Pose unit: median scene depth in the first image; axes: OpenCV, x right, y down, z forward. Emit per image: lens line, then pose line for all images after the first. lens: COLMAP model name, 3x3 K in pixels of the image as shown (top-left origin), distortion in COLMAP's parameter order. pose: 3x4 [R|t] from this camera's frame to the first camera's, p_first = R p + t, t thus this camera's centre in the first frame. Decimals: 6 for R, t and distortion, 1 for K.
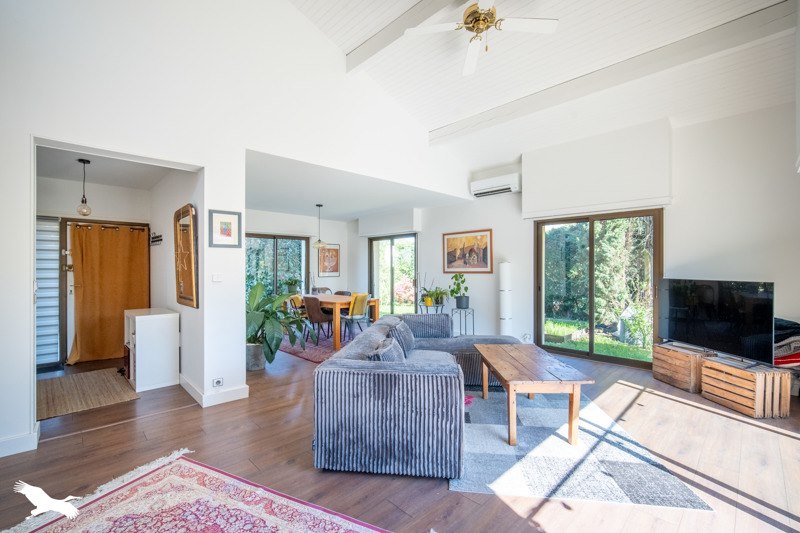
lens RADIAL K [[354.8, 0, 400.0], [0, 354.8, 266.5], [0, 0, 1]] dist [-0.001205, -0.000212]
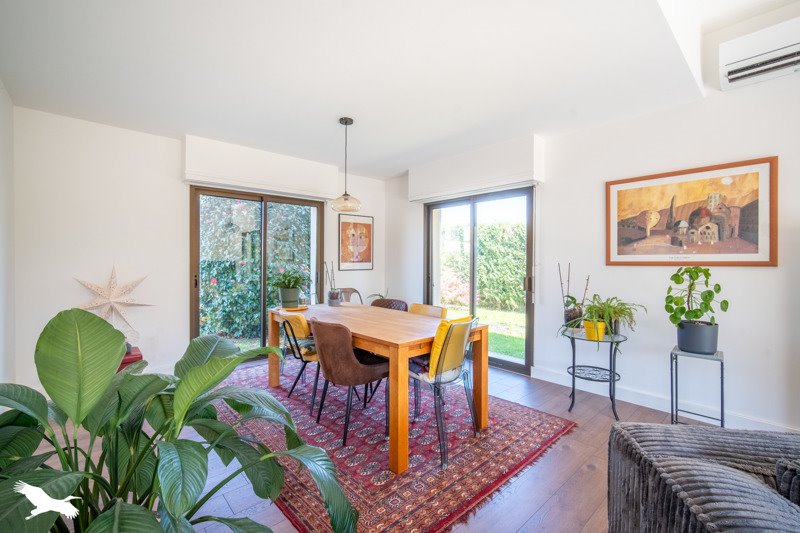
lens RADIAL K [[347.6, 0, 400.0], [0, 347.6, 266.5], [0, 0, 1]] dist [-0.000998, 0.000009]
pose [[0.999611, 0.007862, -0.026759, -0.137813], [-0.007258, 0.999718, 0.022602, 0.011633], [0.026929, -0.022399, 0.999386, 0.520620]]
